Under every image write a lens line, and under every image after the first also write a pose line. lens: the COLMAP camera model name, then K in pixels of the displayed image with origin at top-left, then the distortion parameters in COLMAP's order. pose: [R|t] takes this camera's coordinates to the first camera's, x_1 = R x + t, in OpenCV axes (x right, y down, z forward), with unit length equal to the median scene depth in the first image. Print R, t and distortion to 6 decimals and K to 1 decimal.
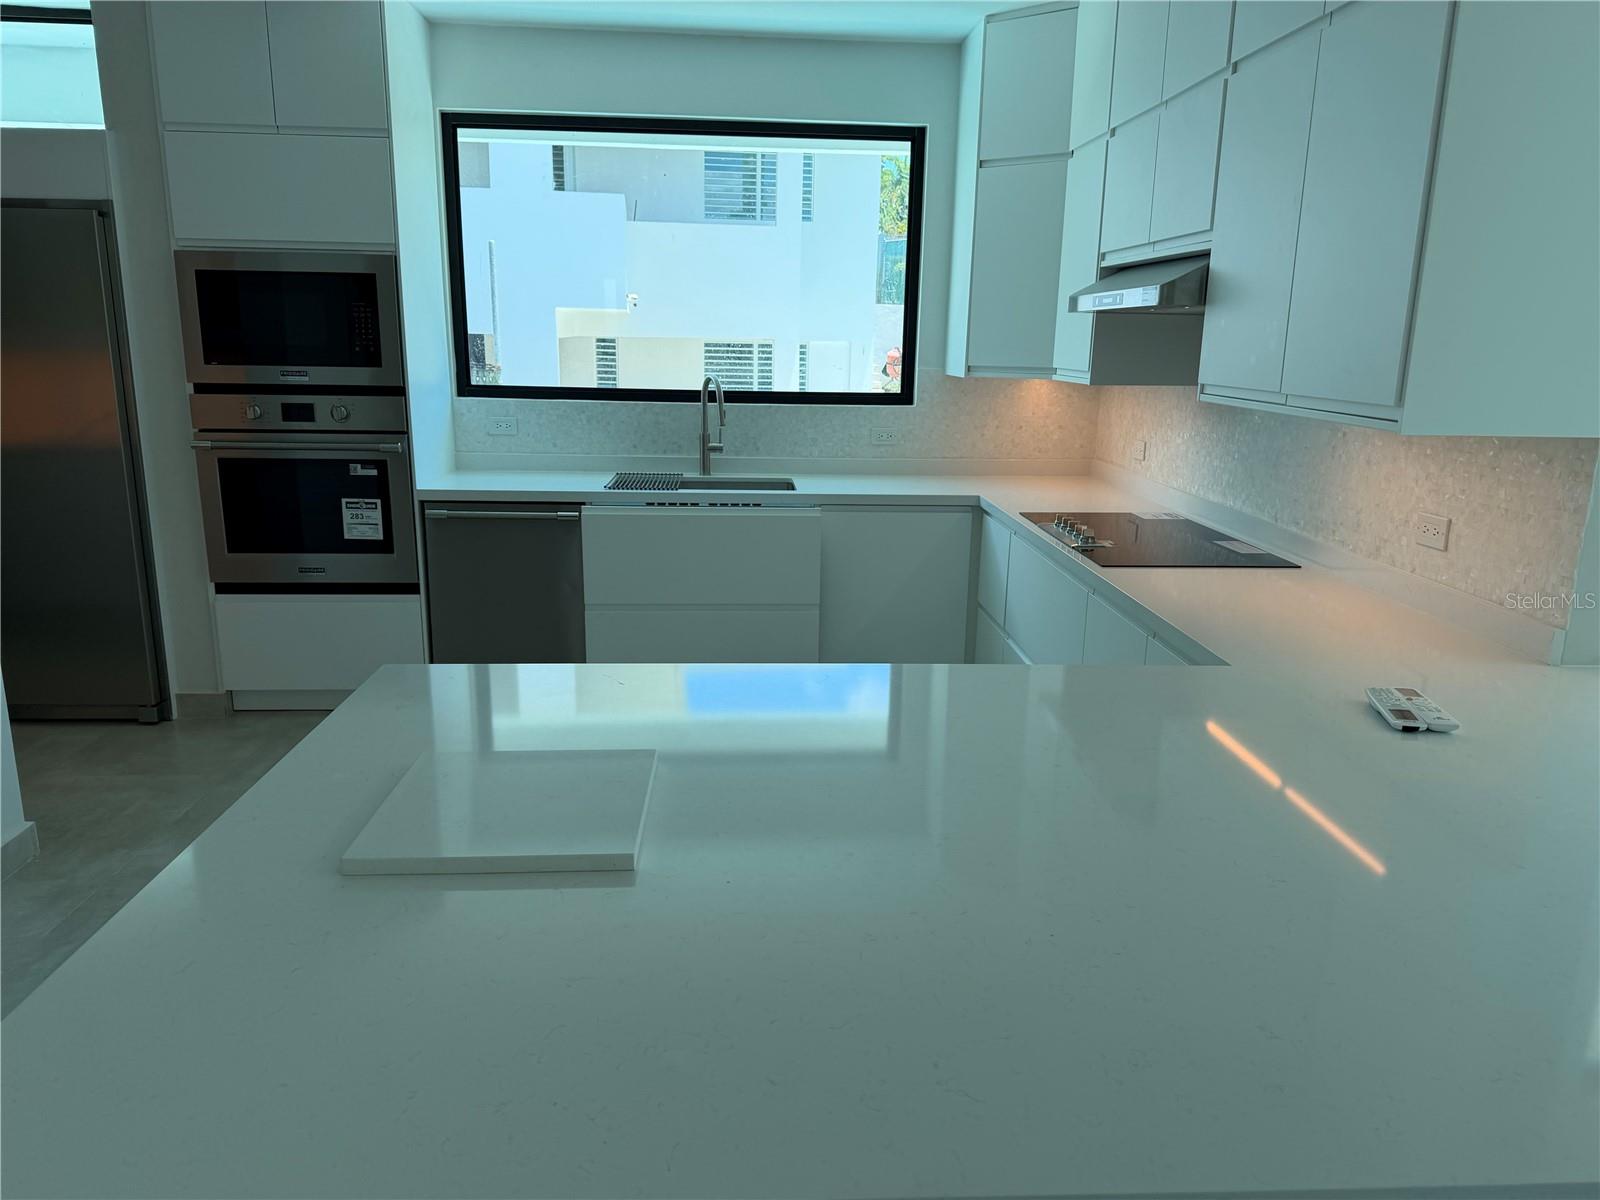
lens RADIAL K [[1098.2, 0, 800.0], [0, 1098.2, 600.0], [0, 0, 1]] dist [0.144361, -0.213040]
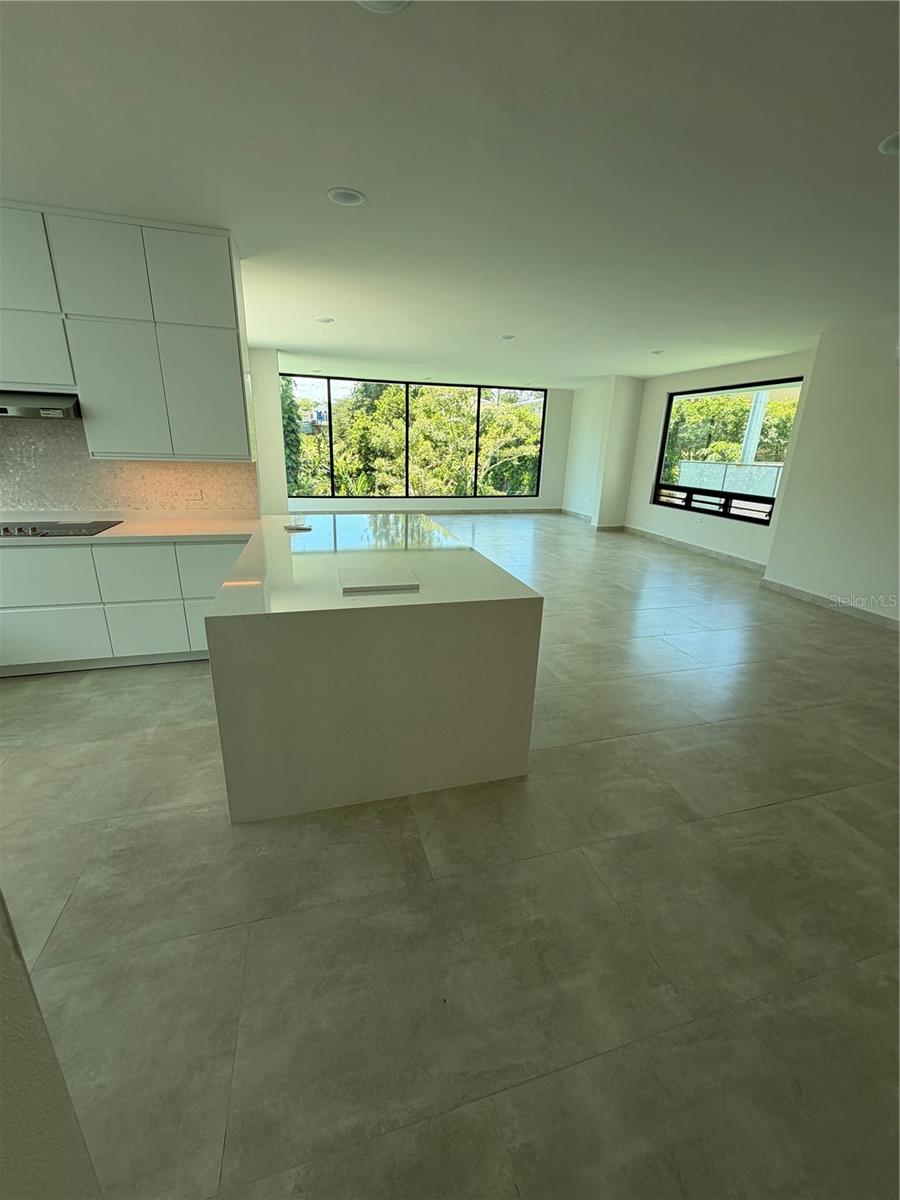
lens RADIAL K [[480.3, 0, 450.5], [0, 480.3, 596.2], [0, 0, 1]] dist [0.000202, 0.001090]
pose [[-0.227557, -0.322843, 0.918689, -0.597812], [0.193536, 0.909625, 0.367596, -0.096820], [-0.954338, 0.261449, -0.144510, 0.336450]]
